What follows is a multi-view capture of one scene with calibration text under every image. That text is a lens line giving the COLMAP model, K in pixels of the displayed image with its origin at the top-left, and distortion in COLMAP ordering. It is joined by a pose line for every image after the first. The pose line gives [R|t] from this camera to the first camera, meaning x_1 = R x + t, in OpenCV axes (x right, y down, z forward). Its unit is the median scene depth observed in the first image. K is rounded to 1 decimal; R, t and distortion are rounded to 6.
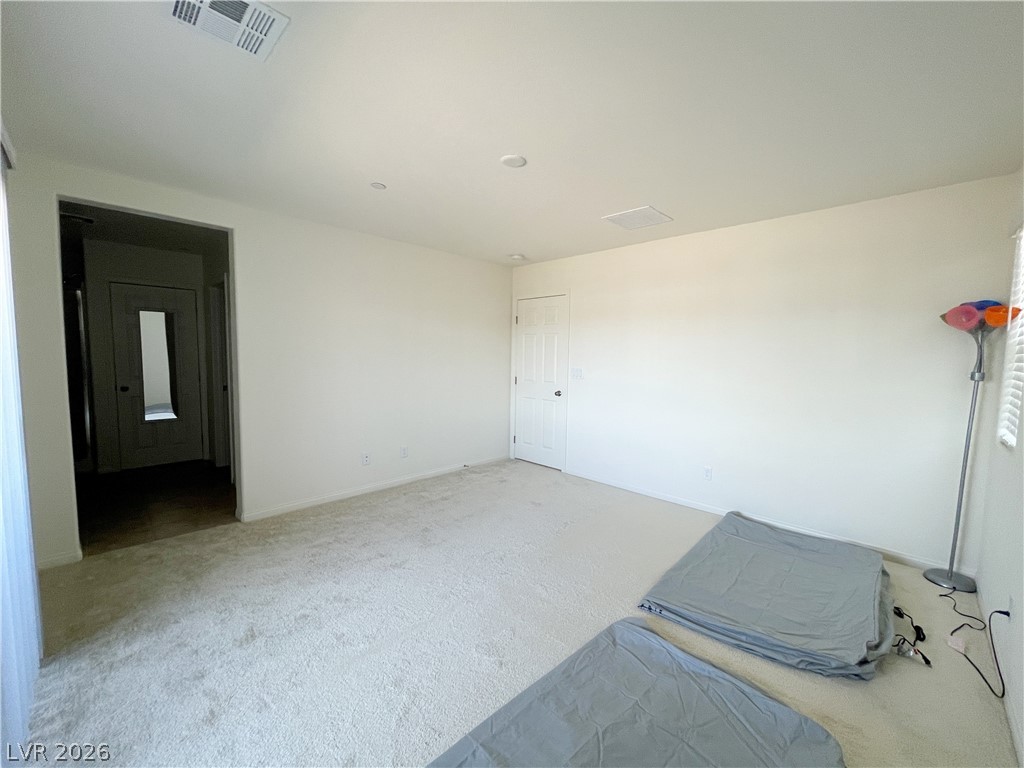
lens RADIAL K [[409.3, 0, 519.2], [0, 409.3, 384.6], [0, 0, 1]] dist [0.000277, -0.001102]
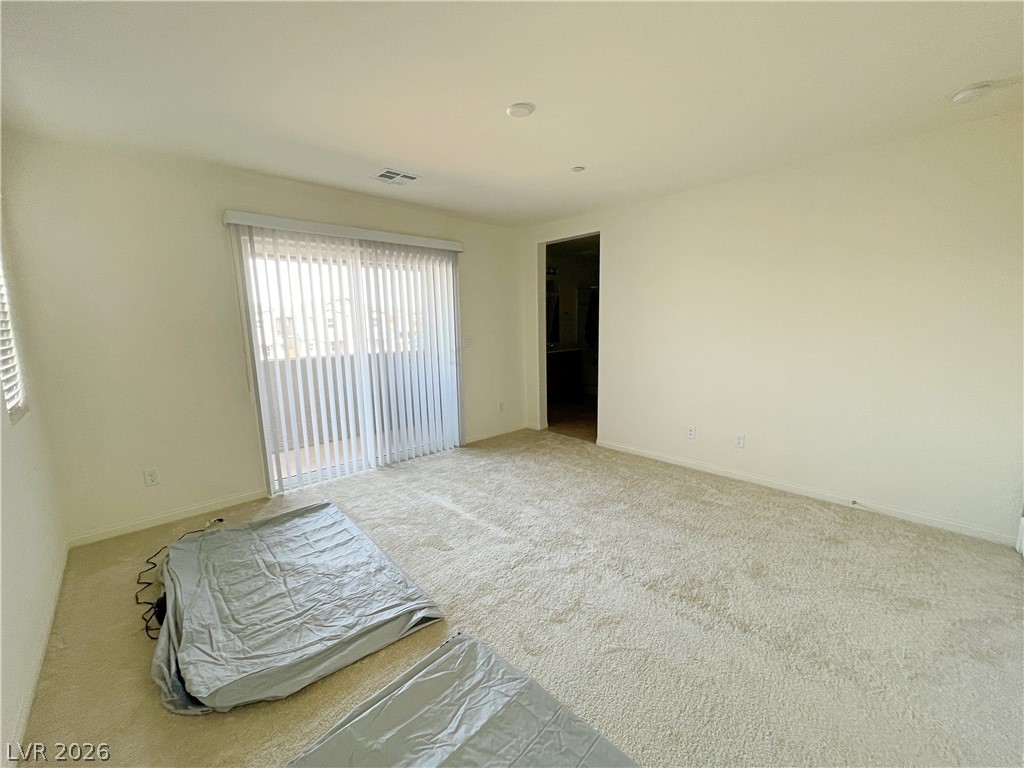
lens RADIAL K [[409.3, 0, 516.6], [0, 409.3, 380.9], [0, 0, 1]] dist [0.000277, -0.001102]
pose [[-0.035524, 0.124470, -0.991587, 0.777678], [-0.064220, 0.989878, 0.126556, -0.043839], [0.997303, 0.068175, -0.027171, 0.836226]]
